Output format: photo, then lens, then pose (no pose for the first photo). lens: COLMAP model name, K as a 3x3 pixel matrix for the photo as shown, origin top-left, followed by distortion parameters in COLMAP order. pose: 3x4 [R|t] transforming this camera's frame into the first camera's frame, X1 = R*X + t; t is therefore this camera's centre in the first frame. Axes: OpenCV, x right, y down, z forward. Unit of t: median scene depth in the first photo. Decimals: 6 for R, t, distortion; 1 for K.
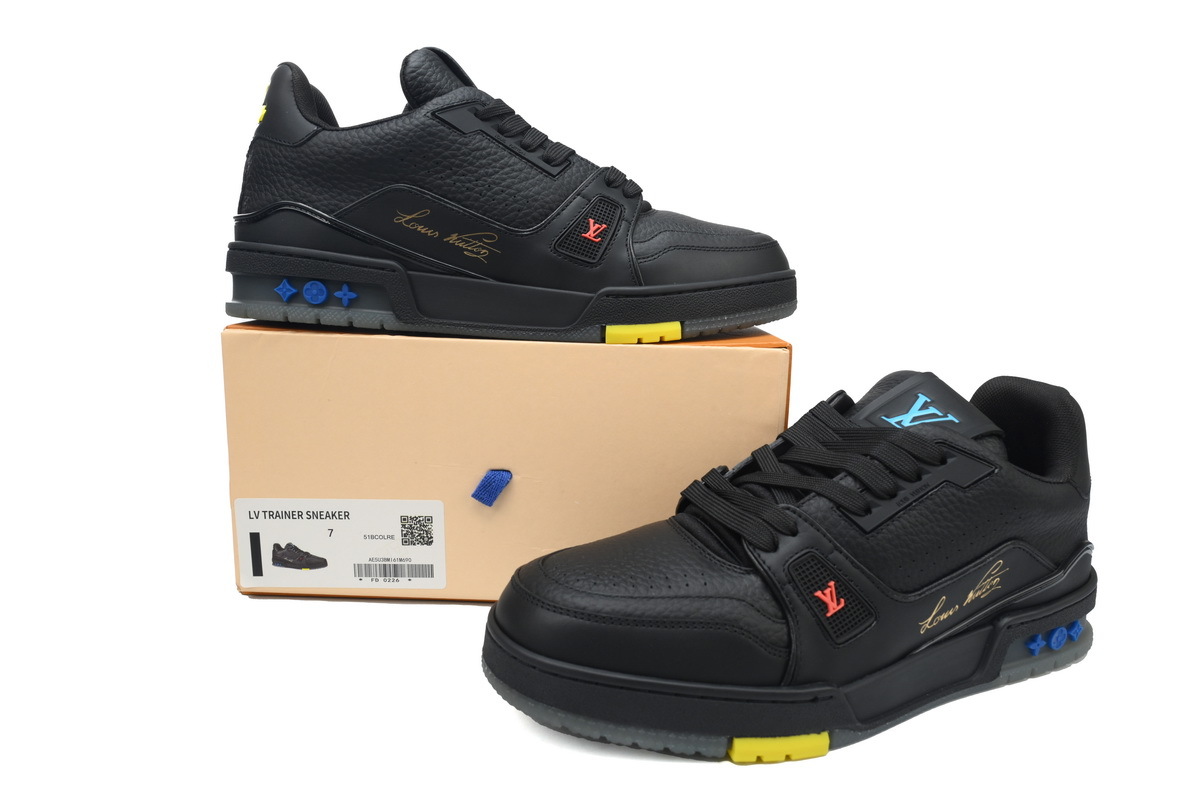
lens RADIAL K [[809.4, 0, 610.3], [0, 809.4, 402.4], [0, 0, 1]] dist [0.024333, -0.003379]
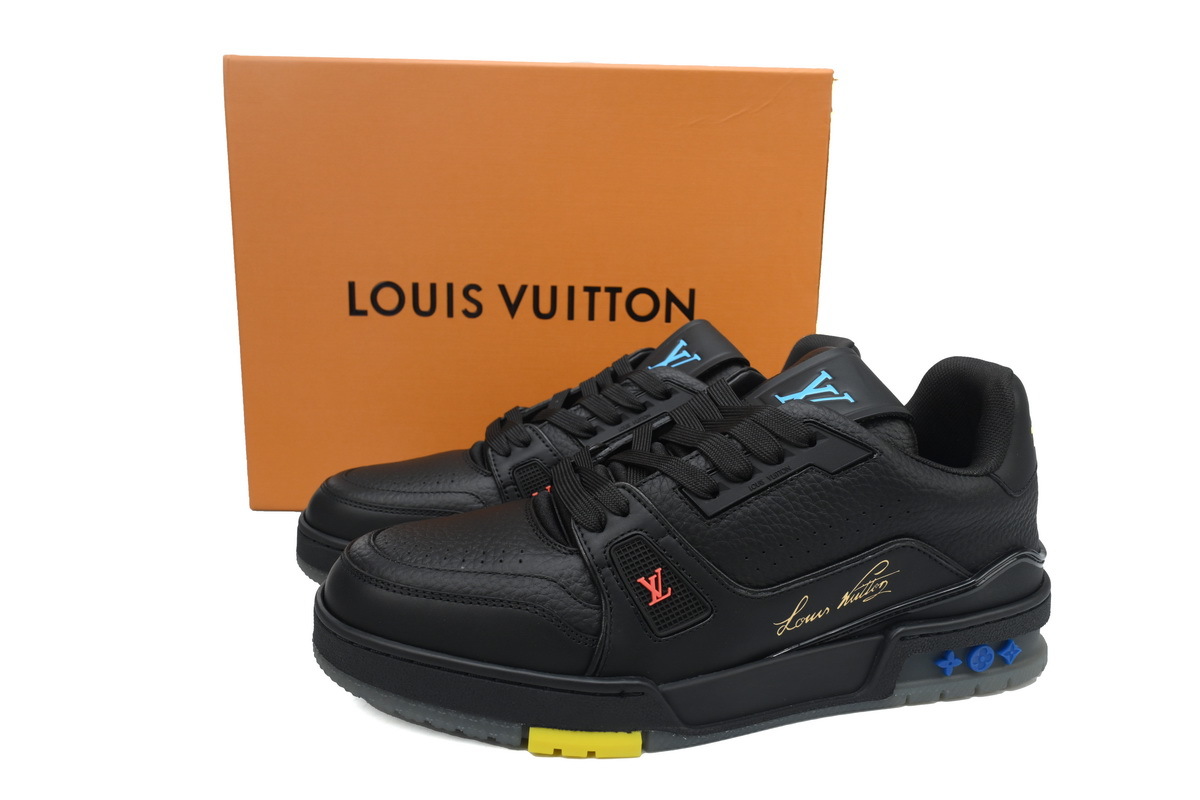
lens RADIAL K [[809.4, 0, 596.8], [0, 809.4, 401.4], [0, 0, 1]] dist [0.024333, -0.003379]
pose [[0.977921, 0.023705, -0.207626, 0.372543], [-0.024457, 0.999700, -0.001055, 0.034706], [0.207539, 0.006110, 0.978208, 0.090473]]
